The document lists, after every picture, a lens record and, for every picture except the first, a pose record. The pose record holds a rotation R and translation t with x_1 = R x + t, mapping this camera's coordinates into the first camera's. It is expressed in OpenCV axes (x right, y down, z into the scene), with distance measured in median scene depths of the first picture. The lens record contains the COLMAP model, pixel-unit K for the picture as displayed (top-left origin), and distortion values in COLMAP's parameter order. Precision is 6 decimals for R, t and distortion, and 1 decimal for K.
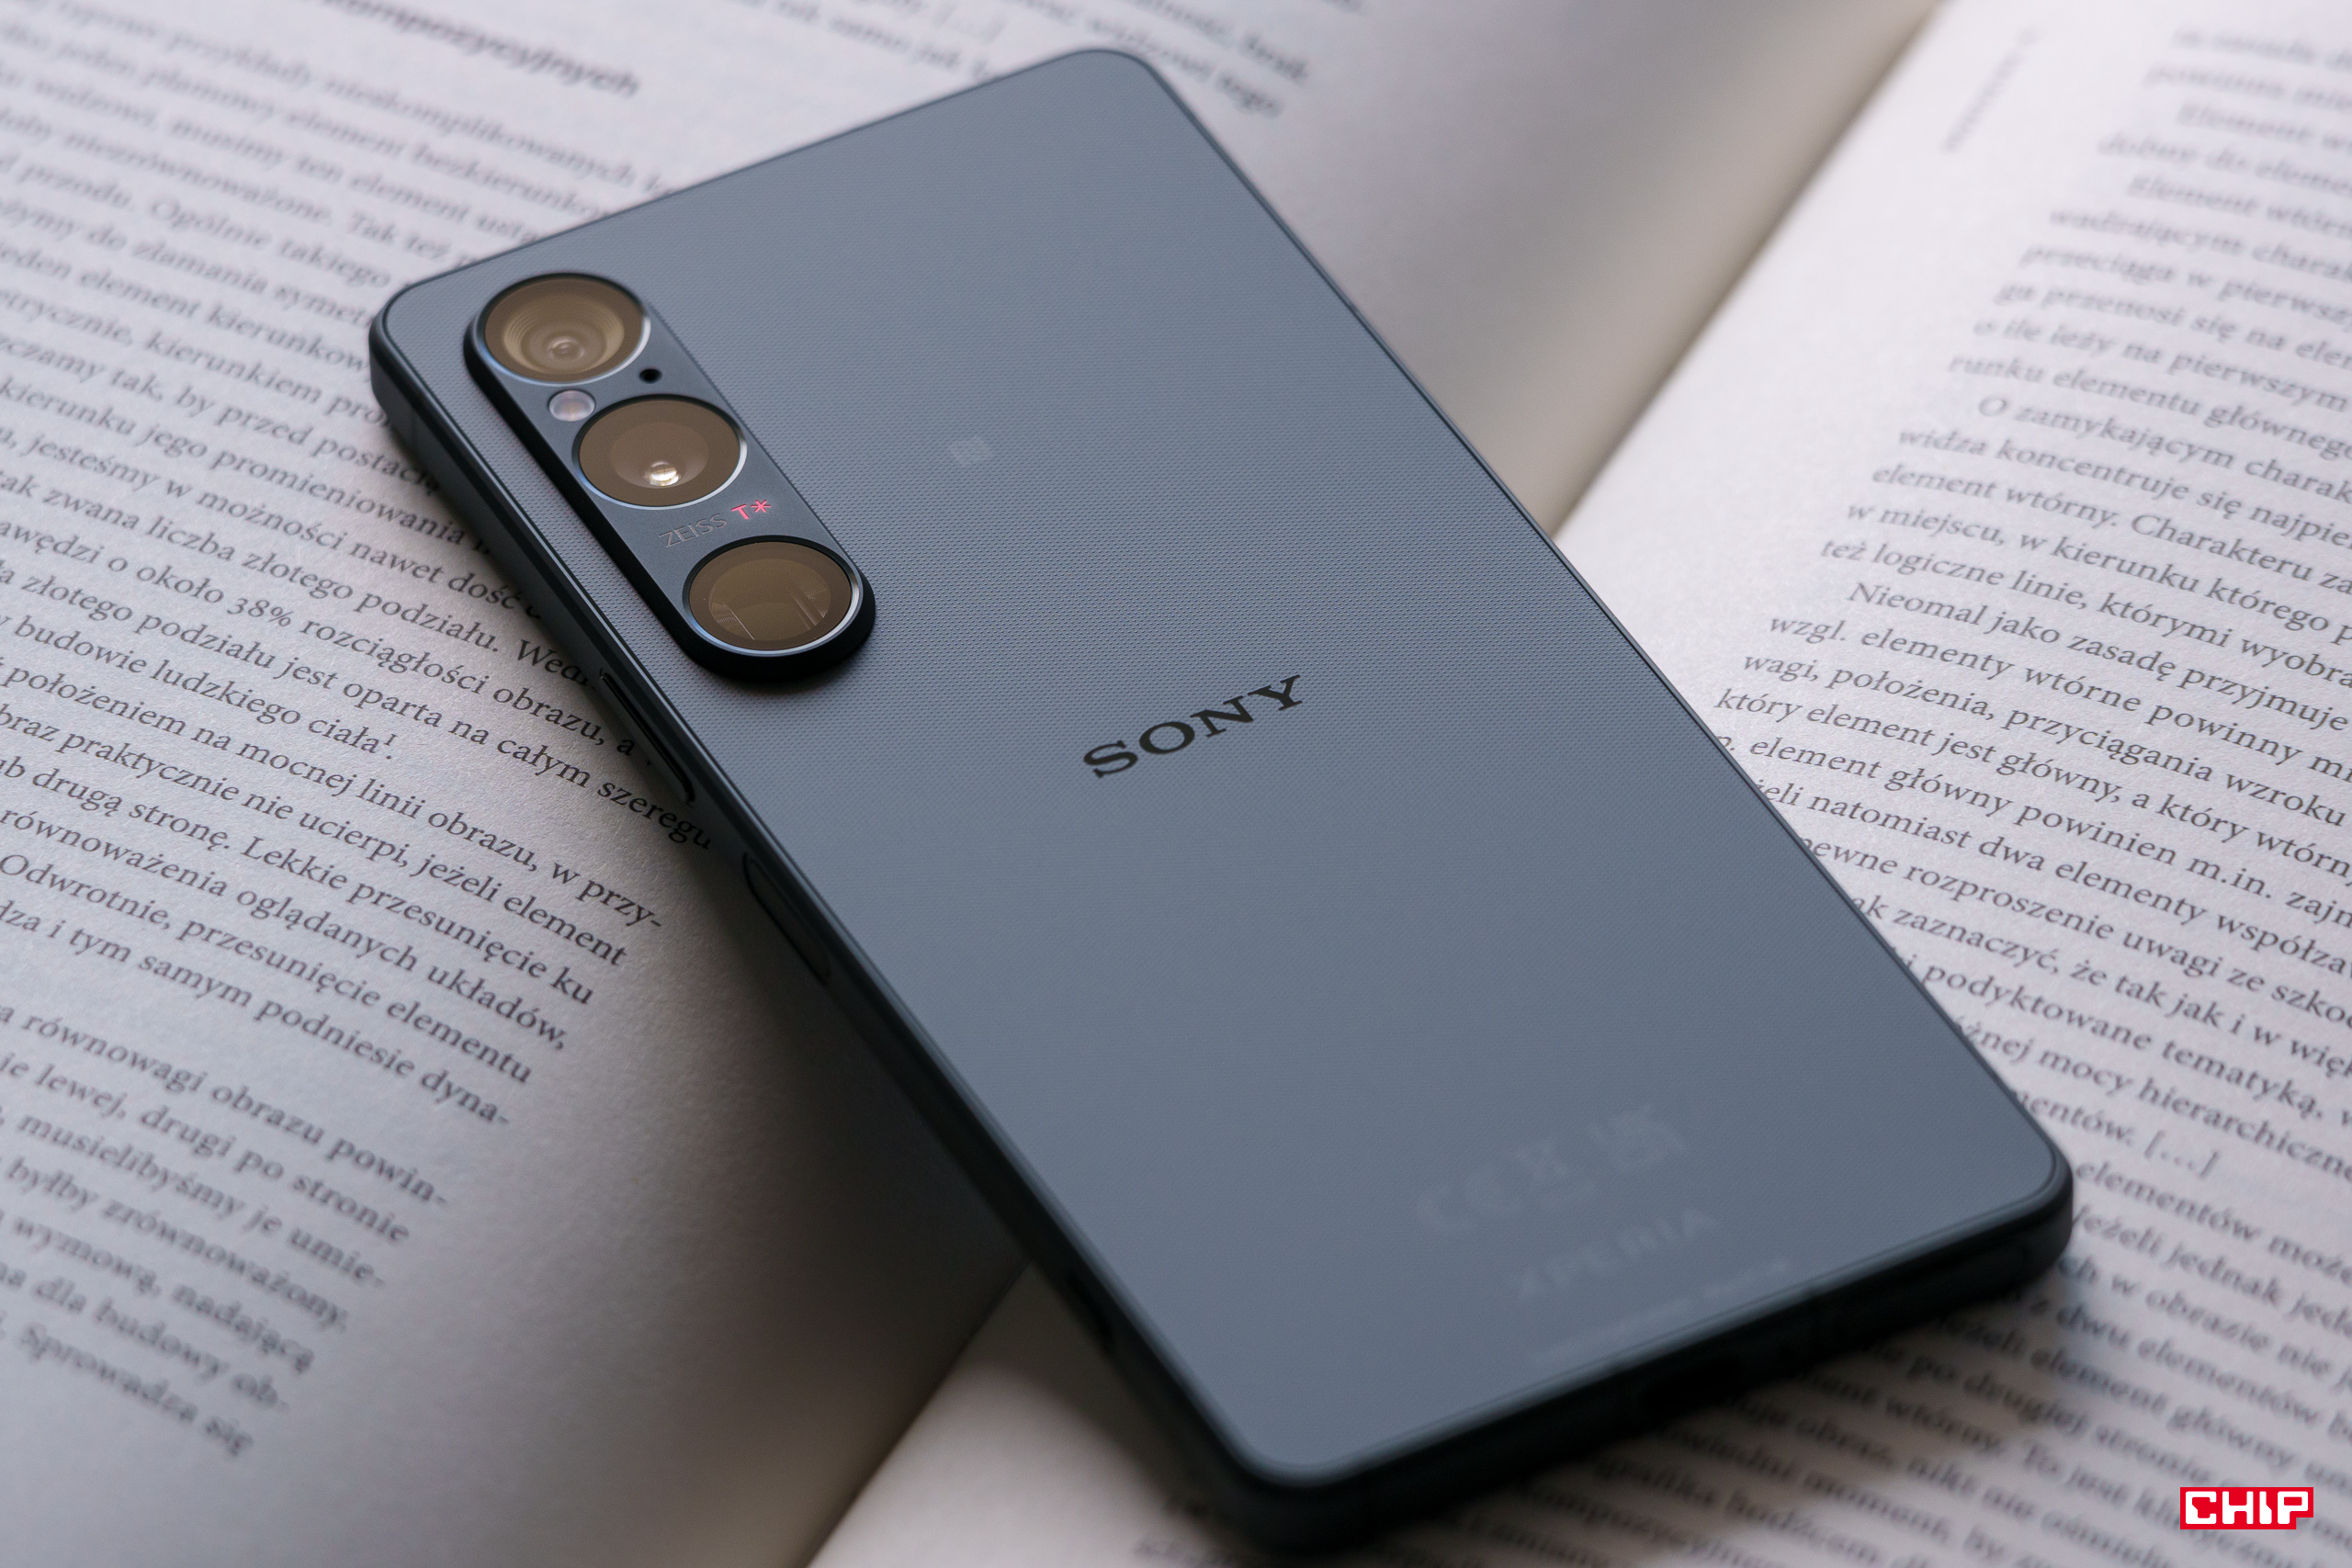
lens RADIAL K [[16270.0, 0, 1176.0], [0, 16270.0, 784.0], [0, 0, 1]] dist [1.264790, 22.200758]
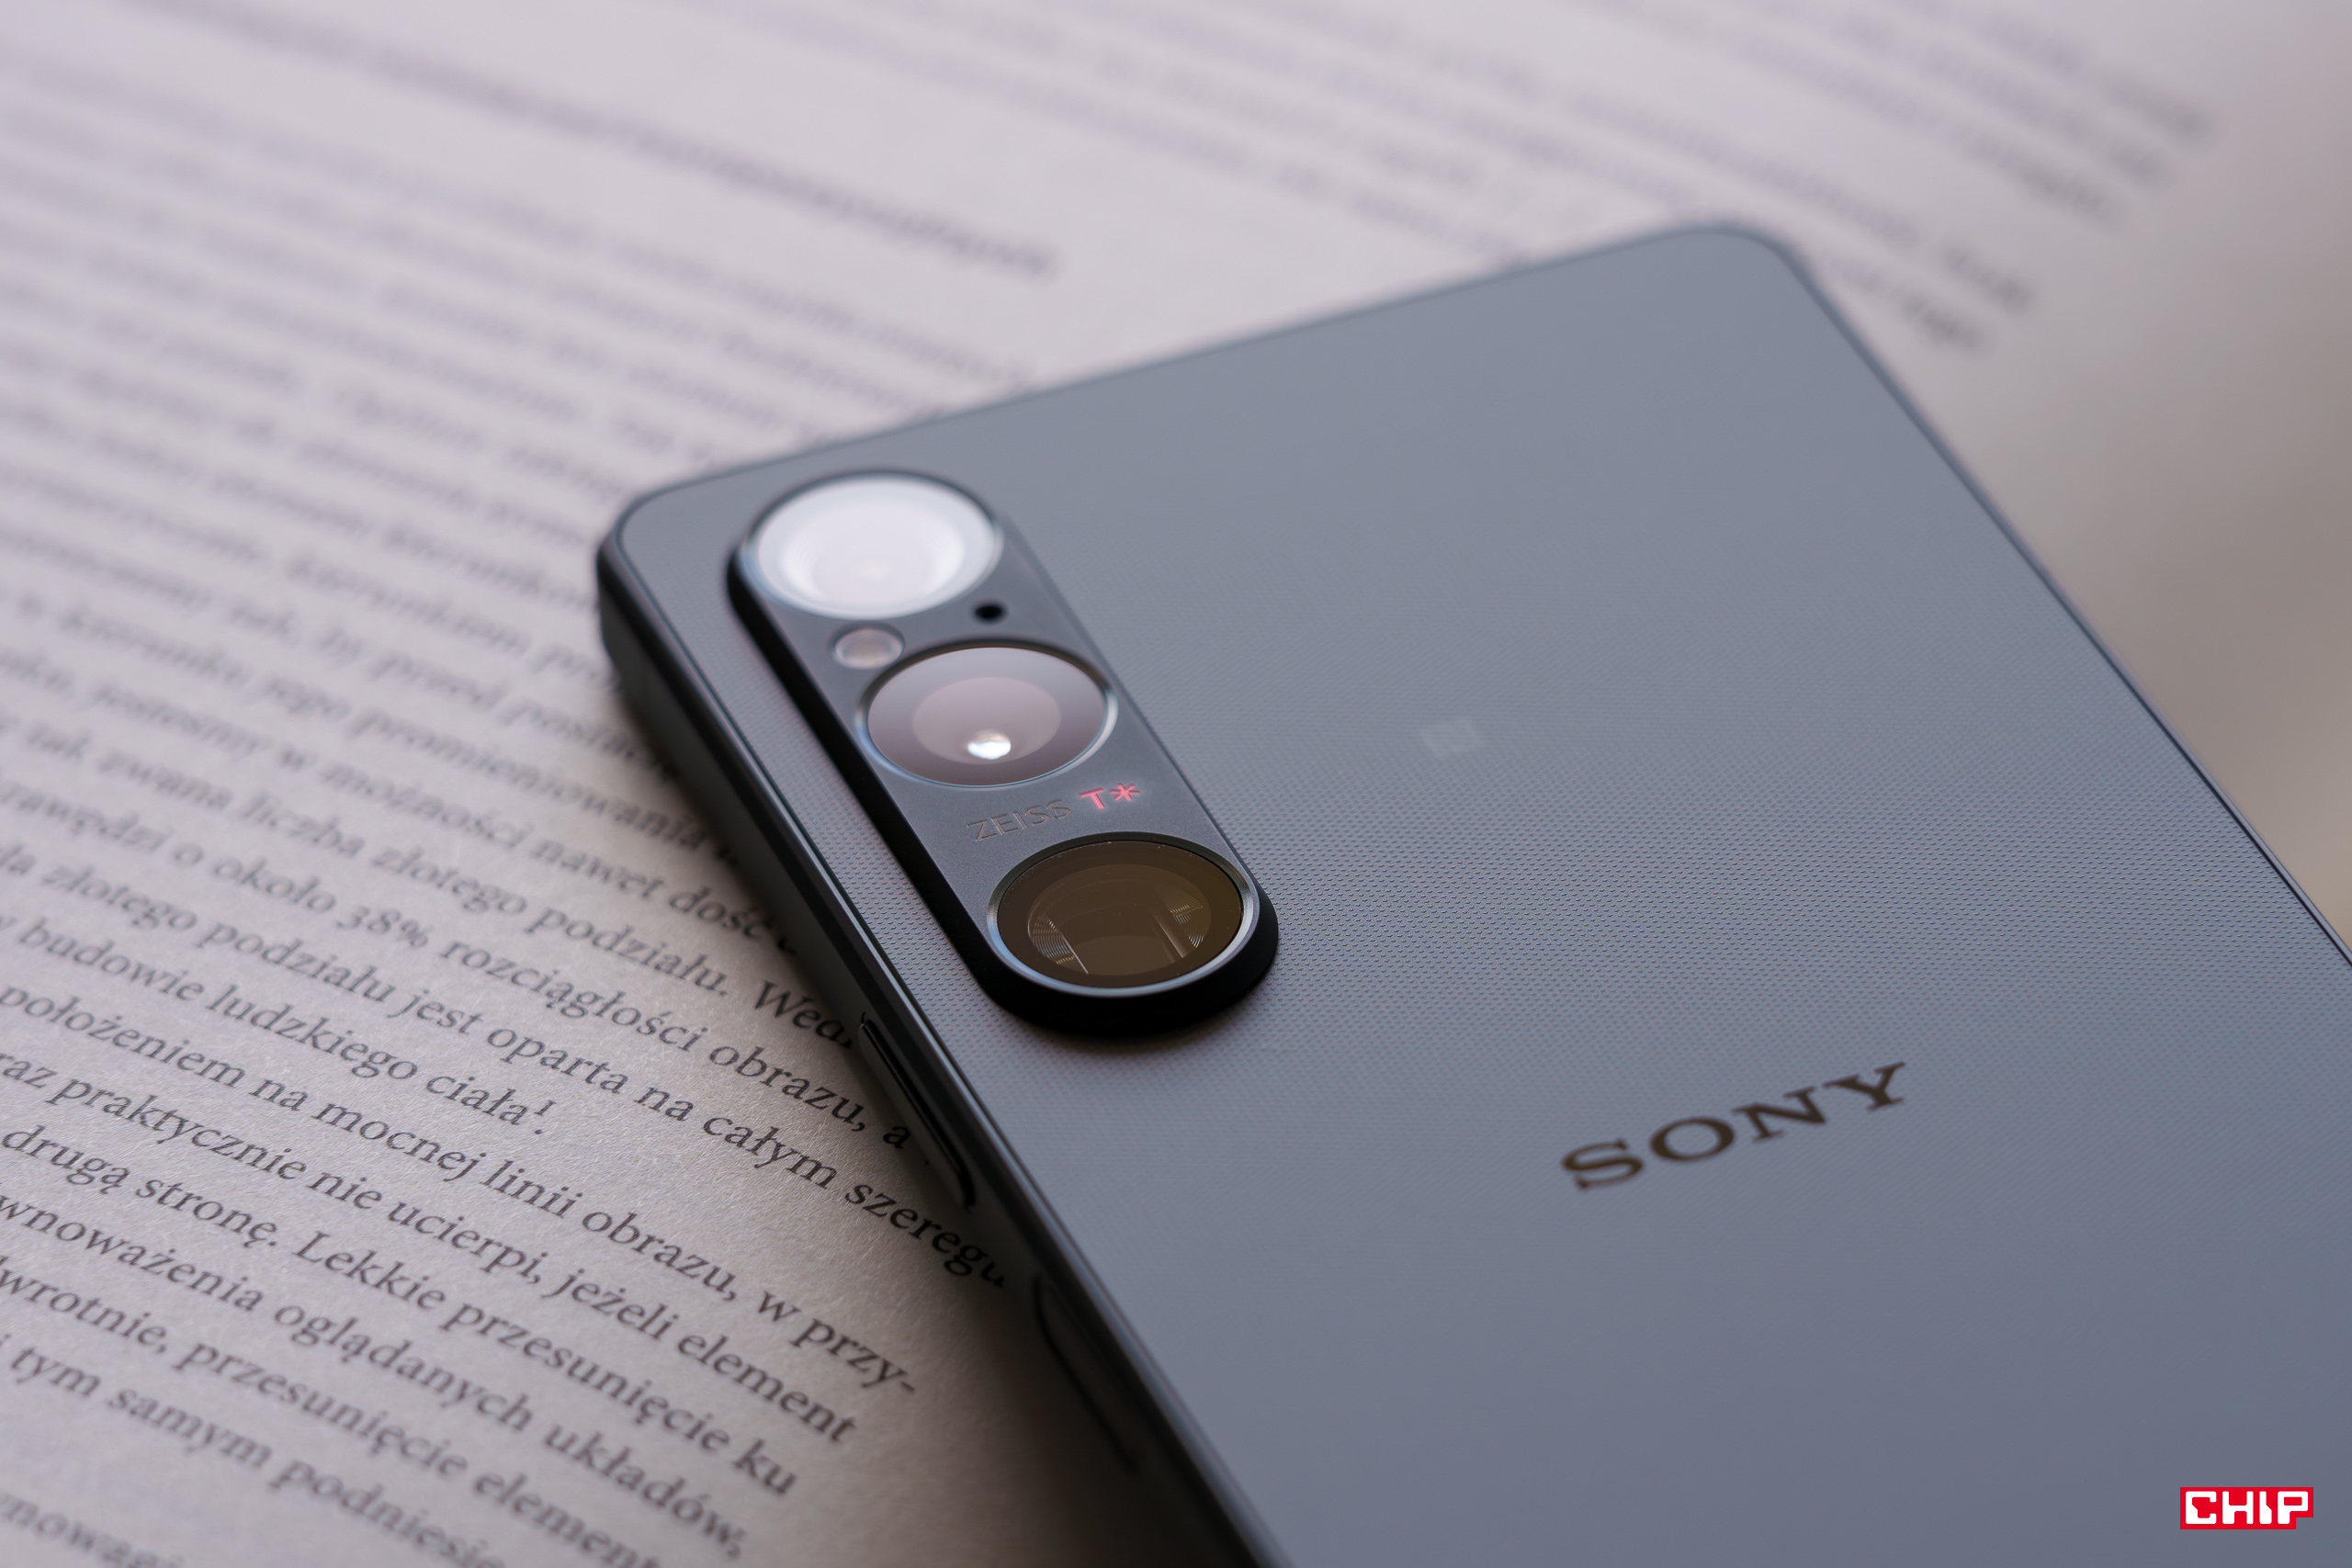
lens RADIAL K [[14467.3, 0, 1563.7], [0, 14467.3, 783.6], [0, 0, 1]] dist [0.704537, 1.391294]
pose [[0.996047, 0.045769, -0.076134, 0.037885], [-0.053720, 0.992925, -0.105894, 0.044800], [0.070749, 0.109566, 0.991459, 0.415348]]
